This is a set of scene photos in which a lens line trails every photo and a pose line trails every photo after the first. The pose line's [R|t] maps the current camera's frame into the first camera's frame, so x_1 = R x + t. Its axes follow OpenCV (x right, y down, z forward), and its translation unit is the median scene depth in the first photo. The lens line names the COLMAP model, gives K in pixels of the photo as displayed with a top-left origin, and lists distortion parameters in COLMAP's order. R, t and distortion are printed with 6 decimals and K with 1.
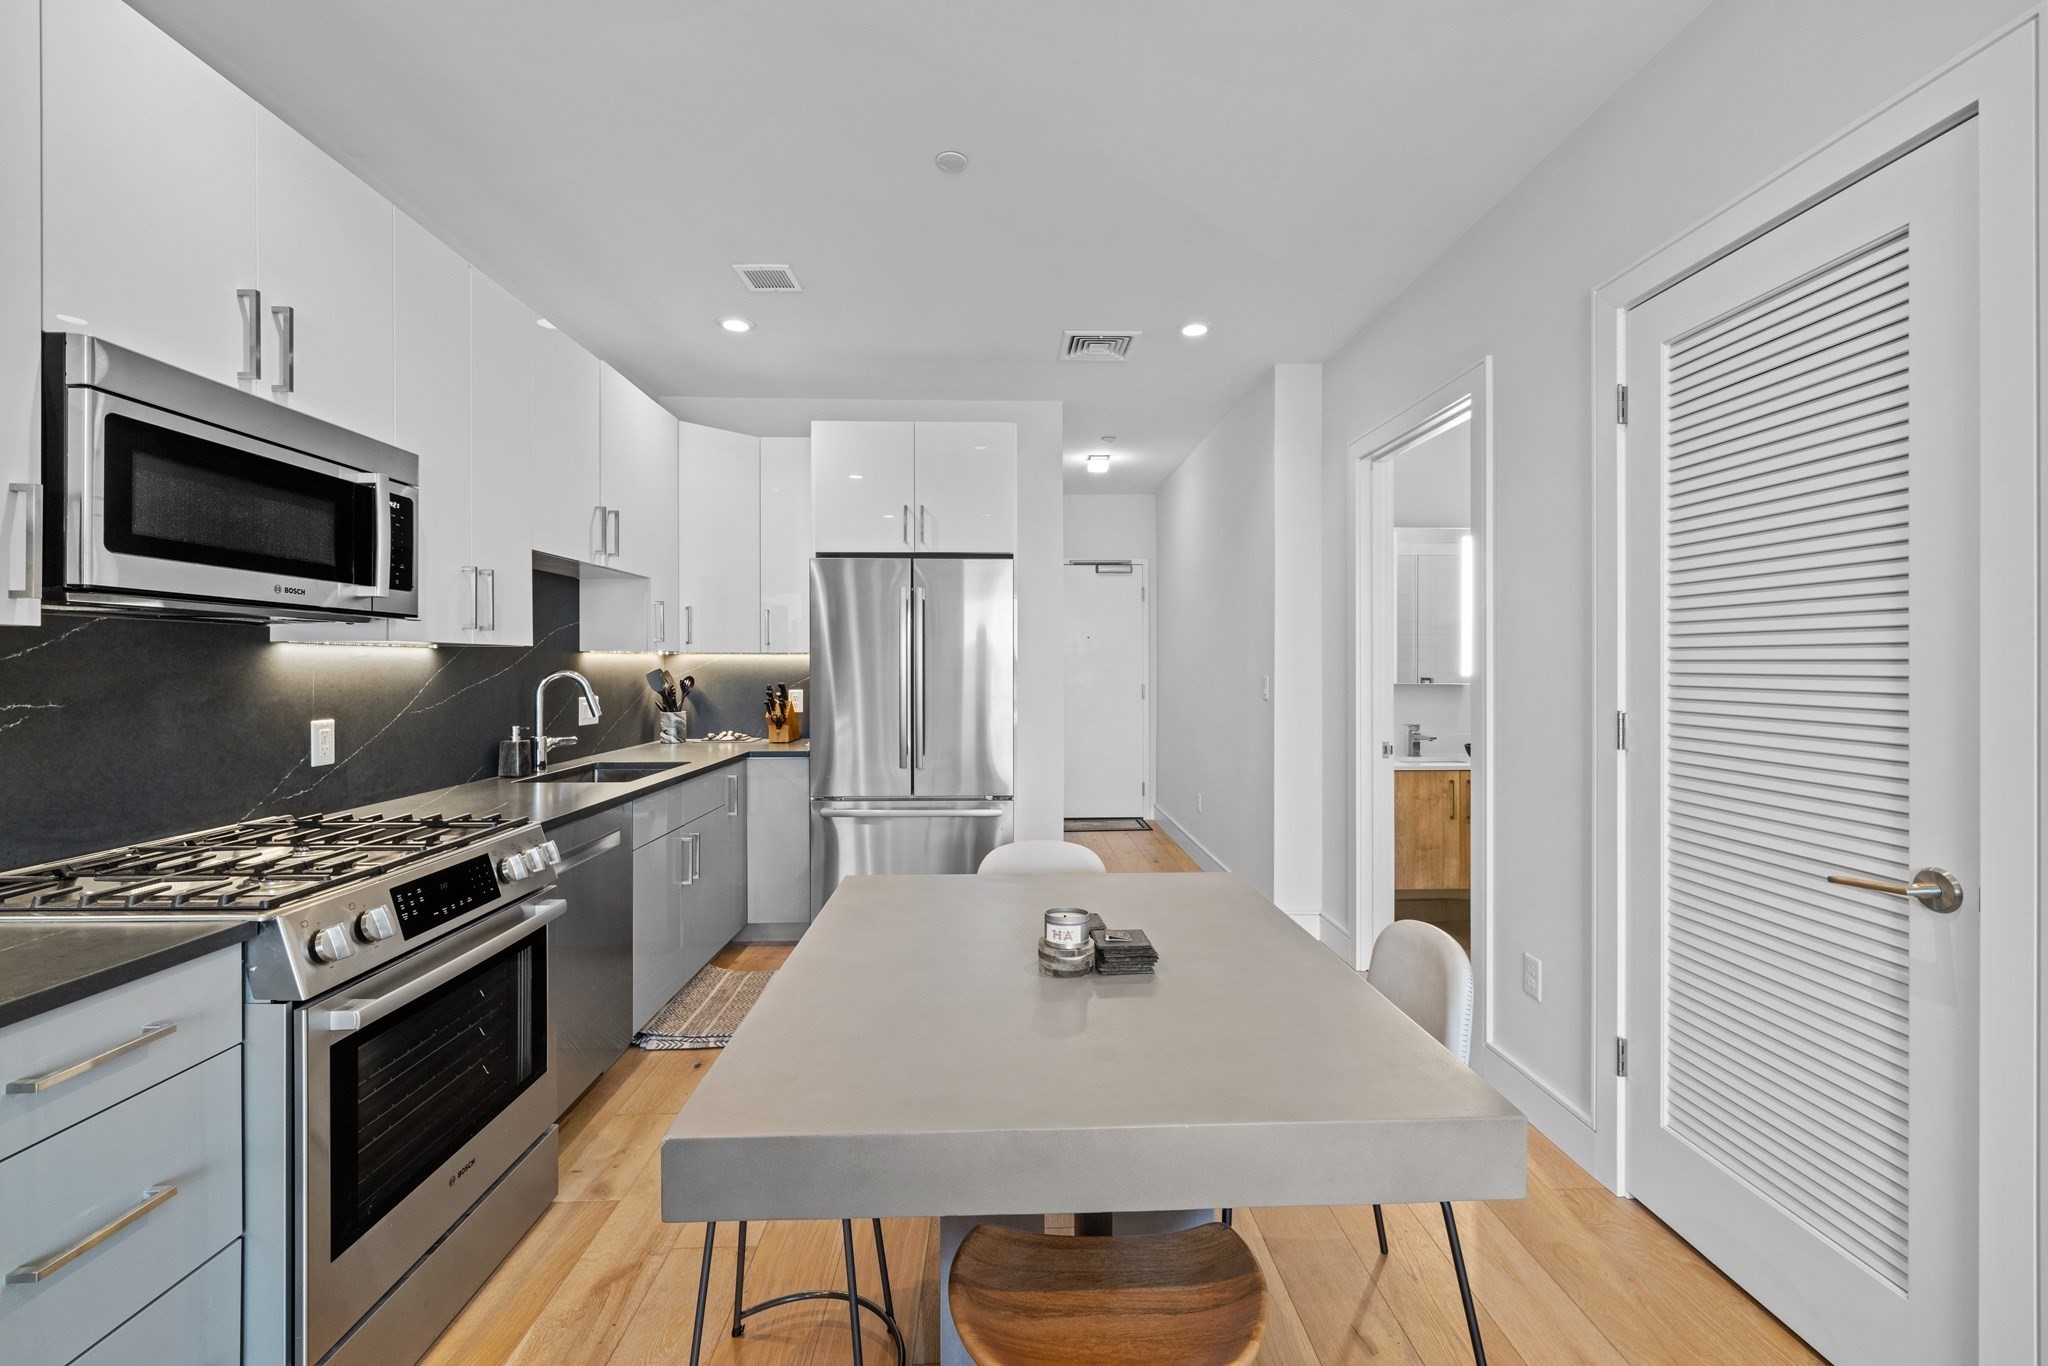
lens RADIAL K [[863.4, 0, 1025.9], [0, 863.4, 657.8], [0, 0, 1]] dist [-0.001972, 0.000191]
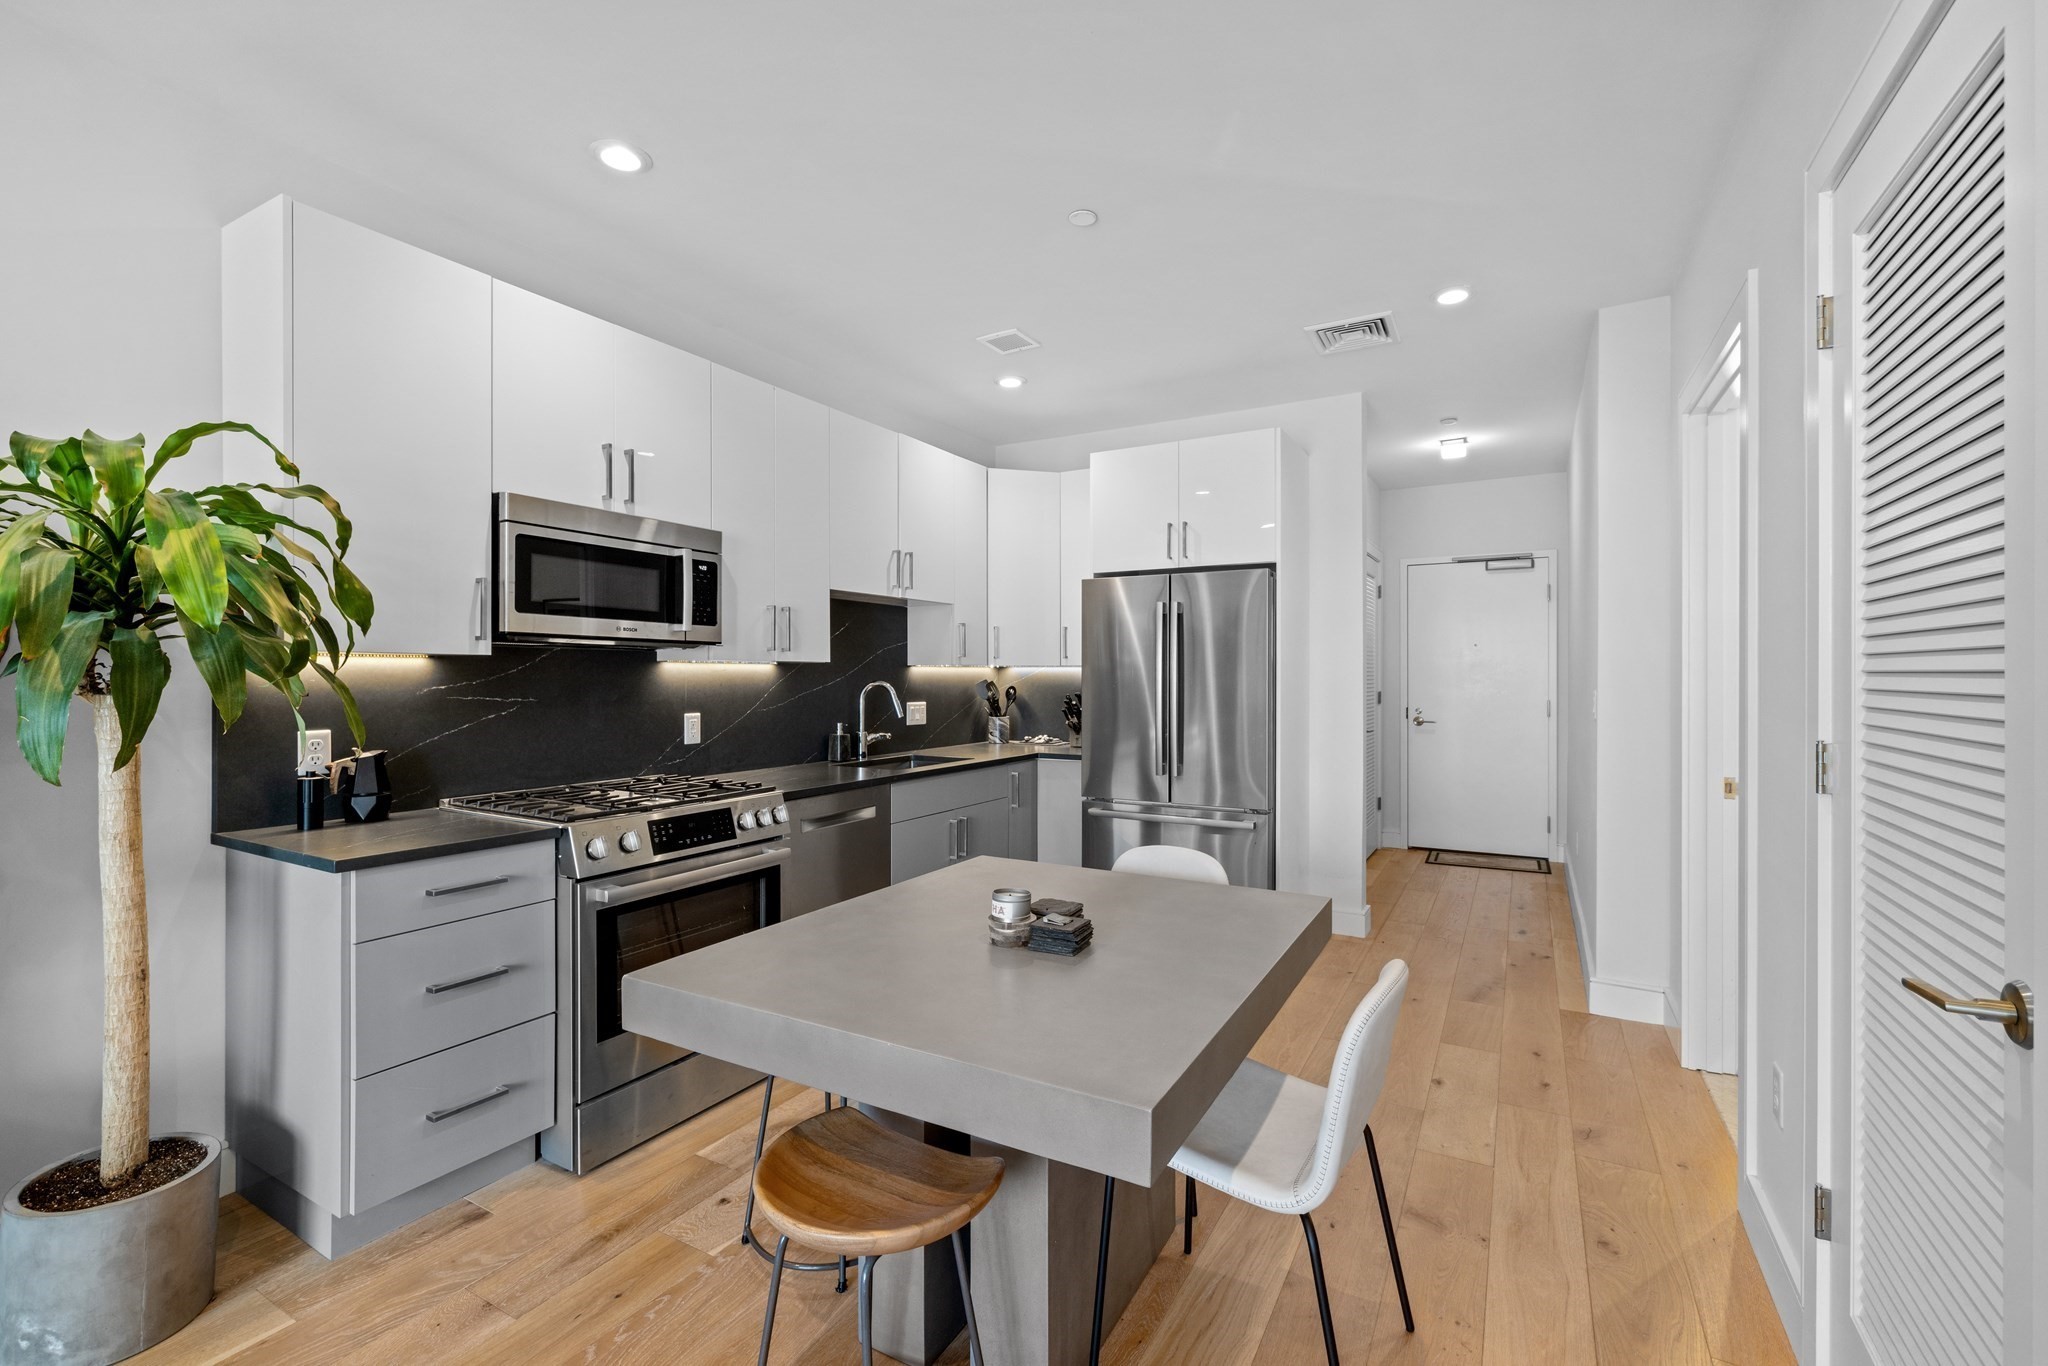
lens RADIAL K [[884.4, 0, 1019.2], [0, 884.4, 667.1], [0, 0, 1]] dist [-0.002786, -0.000075]
pose [[0.849578, -0.004227, -0.527446, 0.348956], [0.003305, 0.999991, -0.002691, -0.001167], [0.527453, 0.000543, 0.849584, 0.001088]]
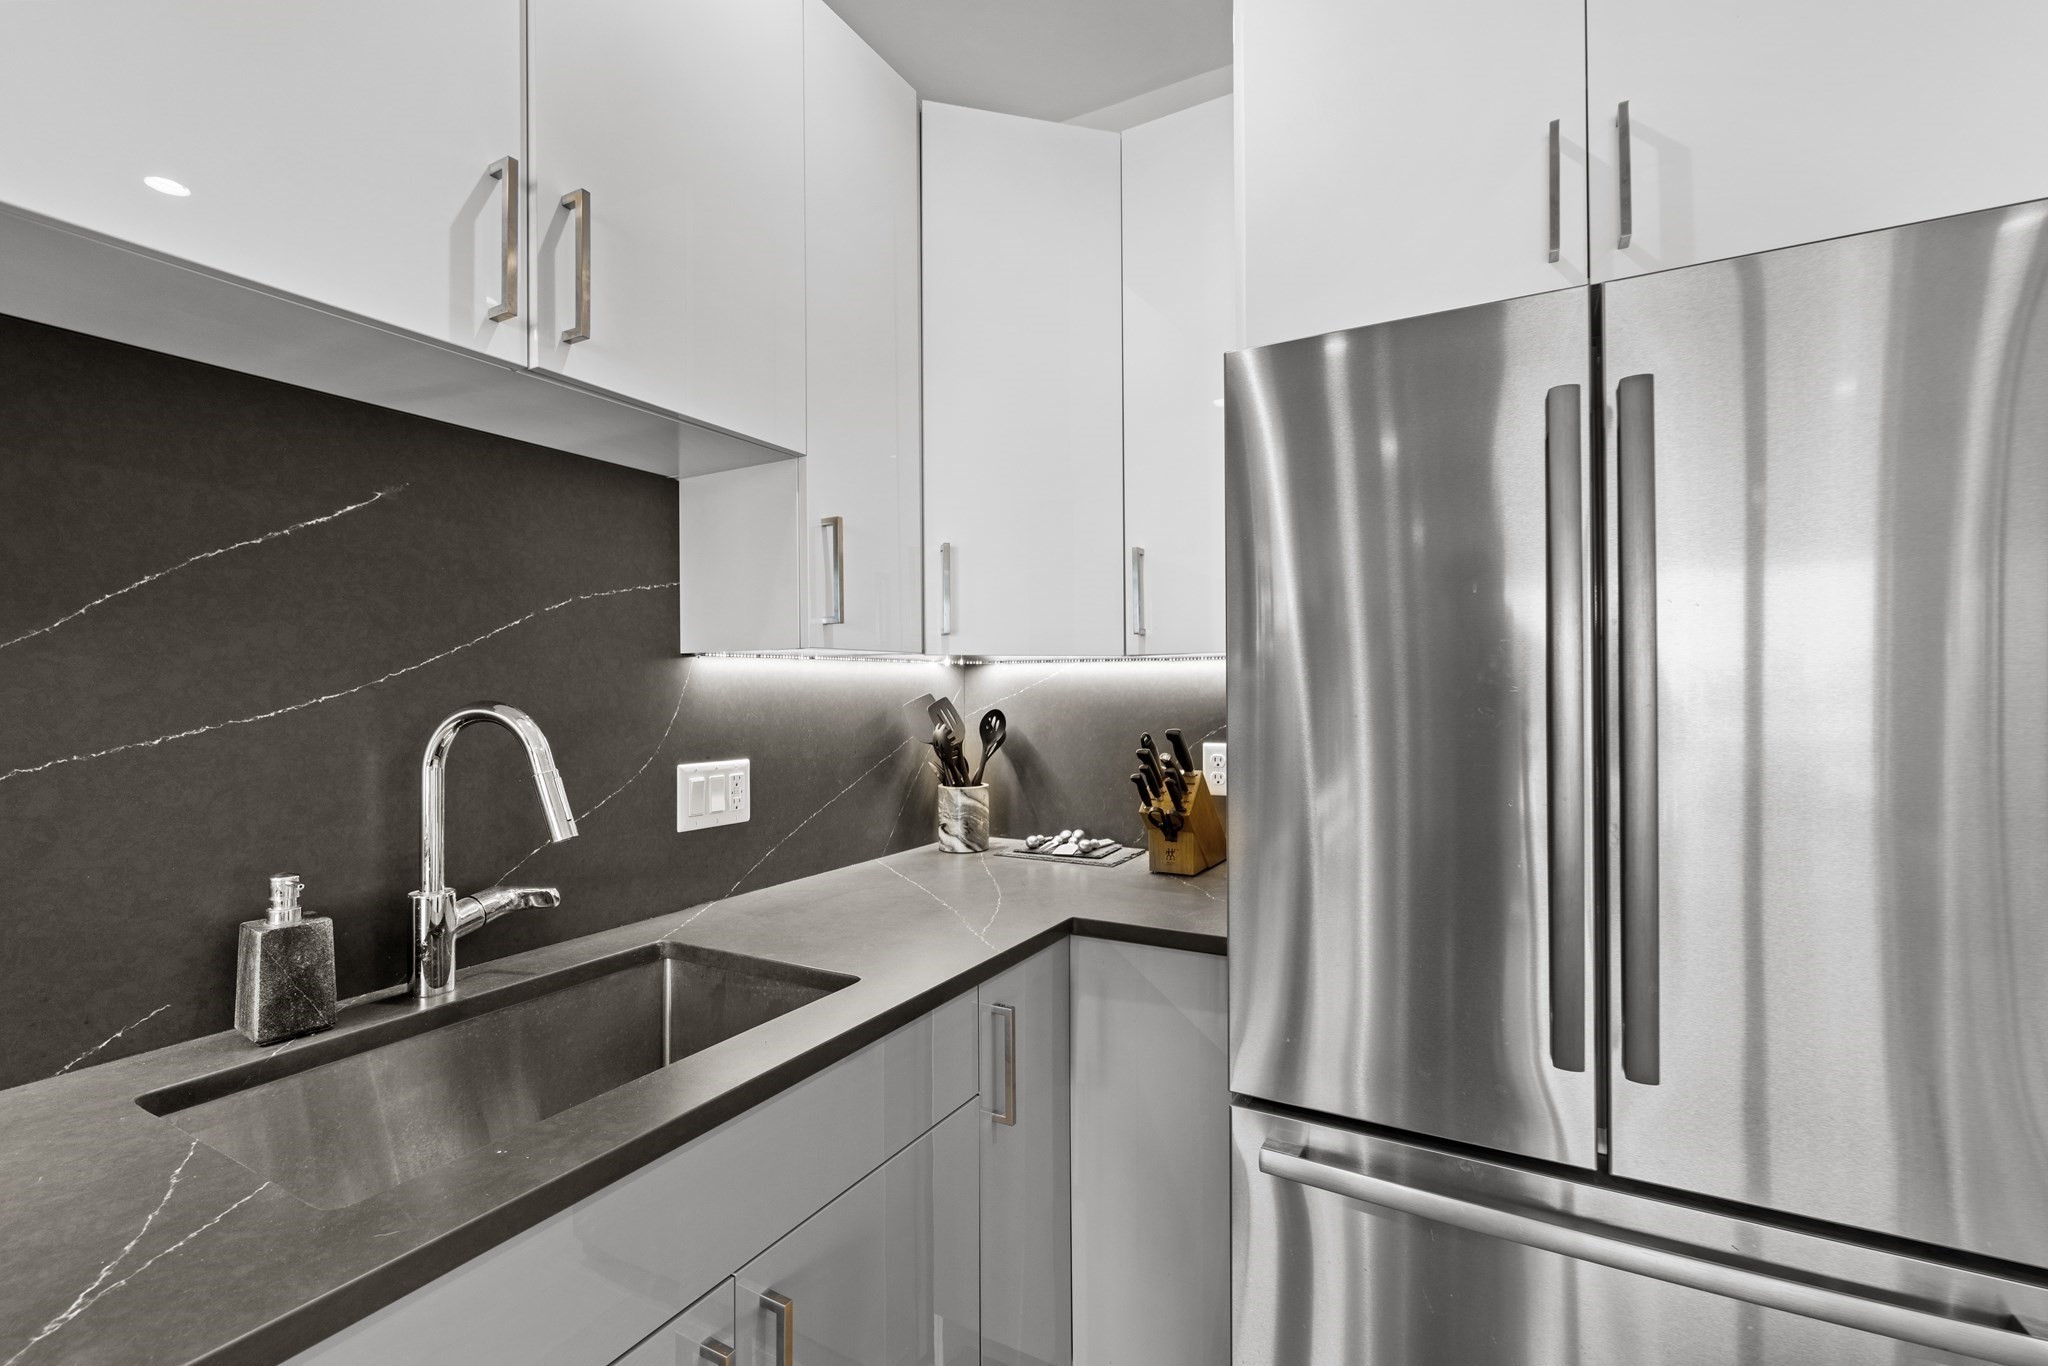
lens RADIAL K [[902.8, 0, 1024.0], [0, 902.8, 683.0], [0, 0, 1]] dist [-0.000274, 0.000064]
pose [[0.856762, -0.007528, -0.515657, -0.178429], [0.009546, 0.999954, 0.001262, 0.009306], [0.515624, -0.006004, 0.856794, 0.848927]]
